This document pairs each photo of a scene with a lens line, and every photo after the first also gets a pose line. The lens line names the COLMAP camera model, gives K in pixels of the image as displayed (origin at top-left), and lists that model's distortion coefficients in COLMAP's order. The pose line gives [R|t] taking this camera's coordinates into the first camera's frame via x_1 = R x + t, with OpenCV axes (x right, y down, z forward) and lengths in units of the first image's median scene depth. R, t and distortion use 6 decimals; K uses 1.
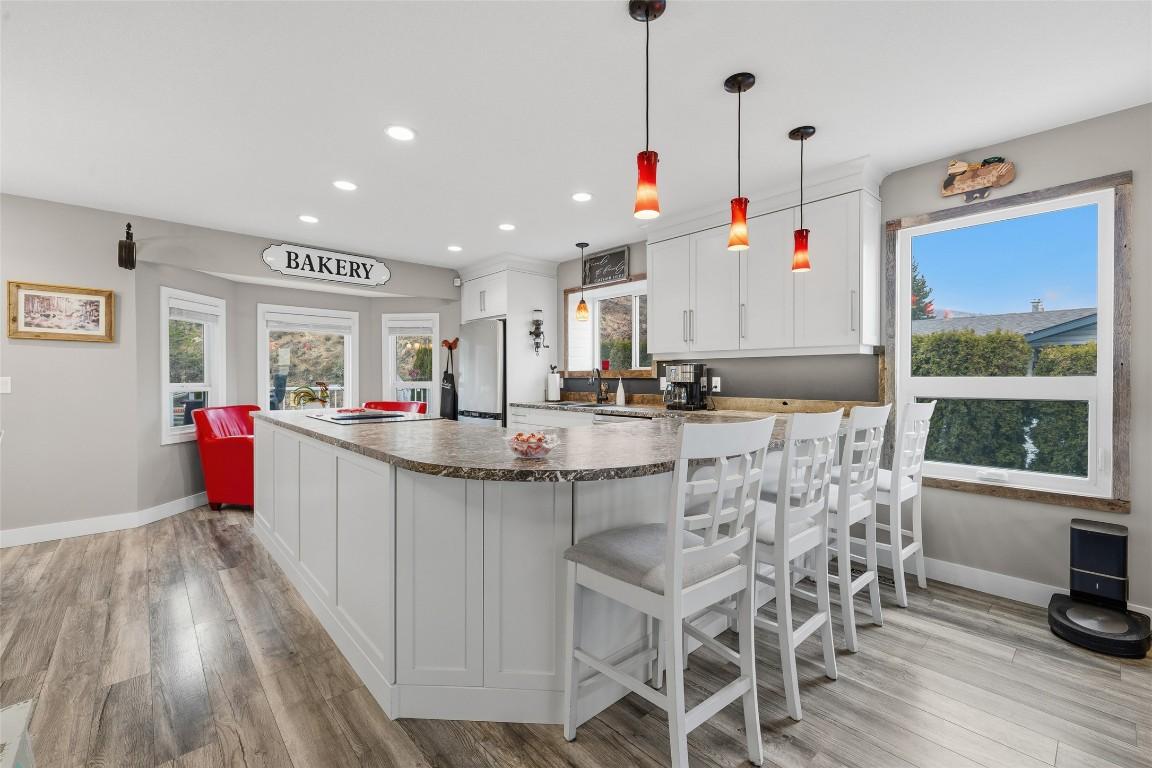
lens RADIAL K [[487.8, 0, 571.2], [0, 487.8, 381.1], [0, 0, 1]] dist [-0.000656, 0.000427]
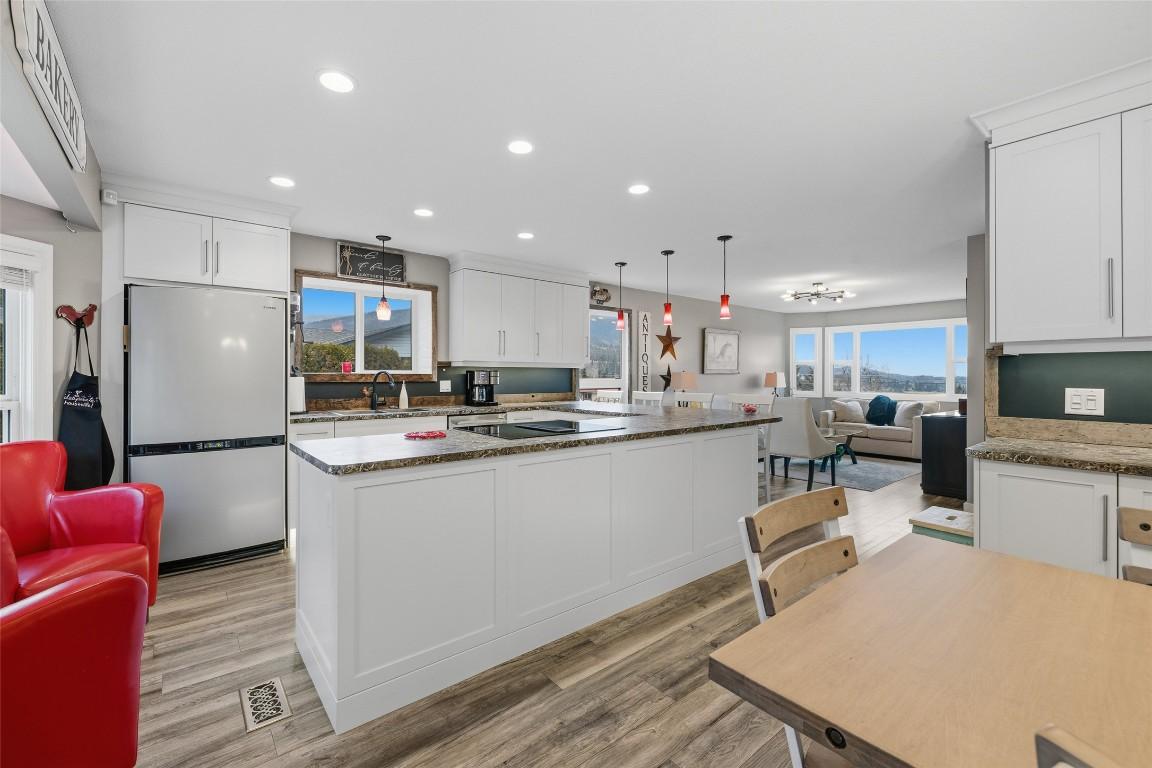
lens RADIAL K [[476.6, 0, 564.0], [0, 476.6, 378.2], [0, 0, 1]] dist [-0.007597, 0.000198]
pose [[0.055175, -0.005040, 0.998464, -0.867441], [0.006485, 0.999968, 0.004689, -0.015700], [-0.998456, 0.006216, 0.055205, 0.618247]]
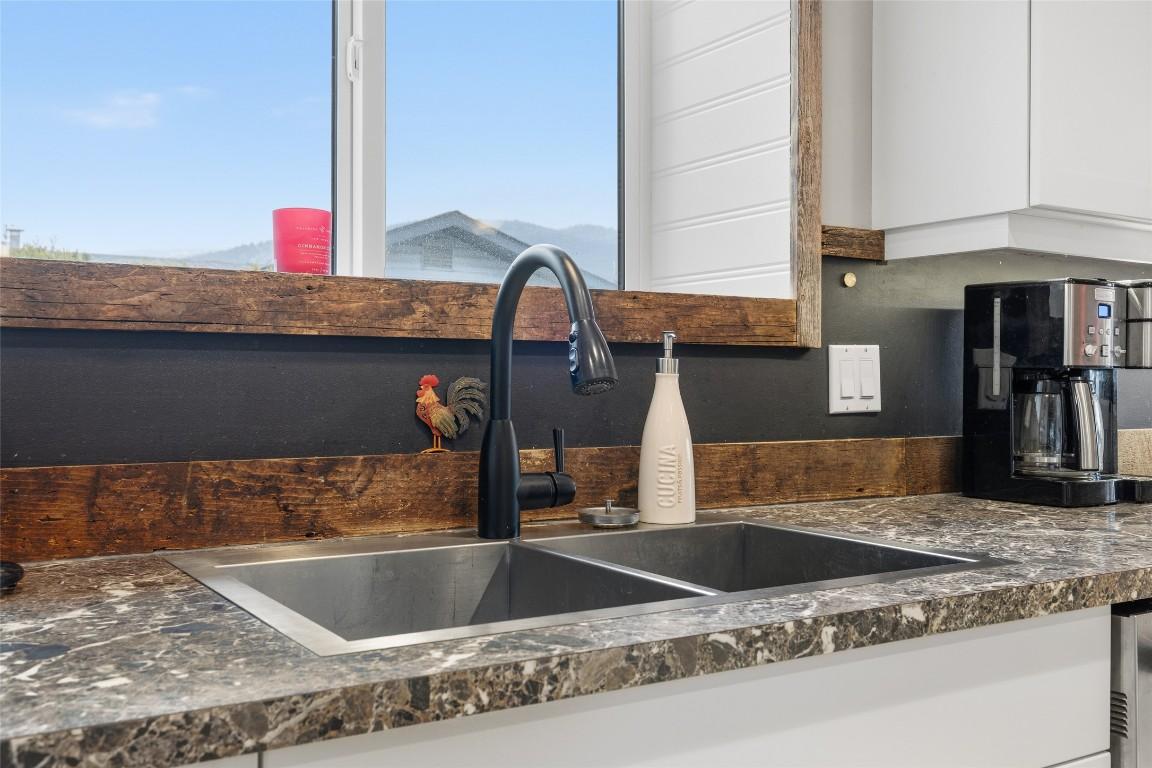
lens RADIAL K [[1102.6, 0, 577.0], [0, 1102.6, 379.2], [0, 0, 1]] dist [0.010996, 0.000000]
pose [[0.168712, 0.003645, 0.985659, -0.239324], [0.005631, 0.999973, -0.004662, 0.007147], [-0.985649, 0.006337, 0.168687, 0.975326]]
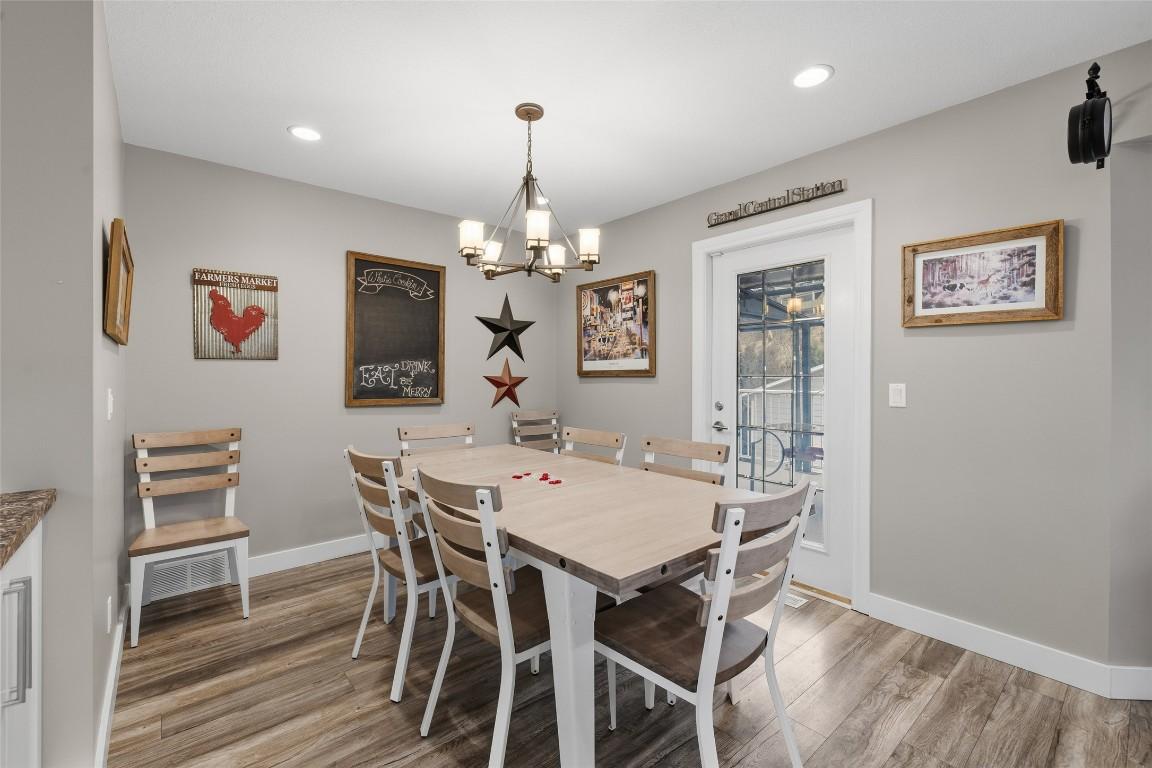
lens RADIAL K [[476.6, 0, 550.3], [0, 476.6, 376.8], [0, 0, 1]] dist [-0.007597, 0.000198]
pose [[-0.052736, -0.000012, -0.998609, -0.329686], [-0.013199, 0.999913, 0.000685, -0.008909], [0.998521, 0.013217, -0.052731, 0.391188]]
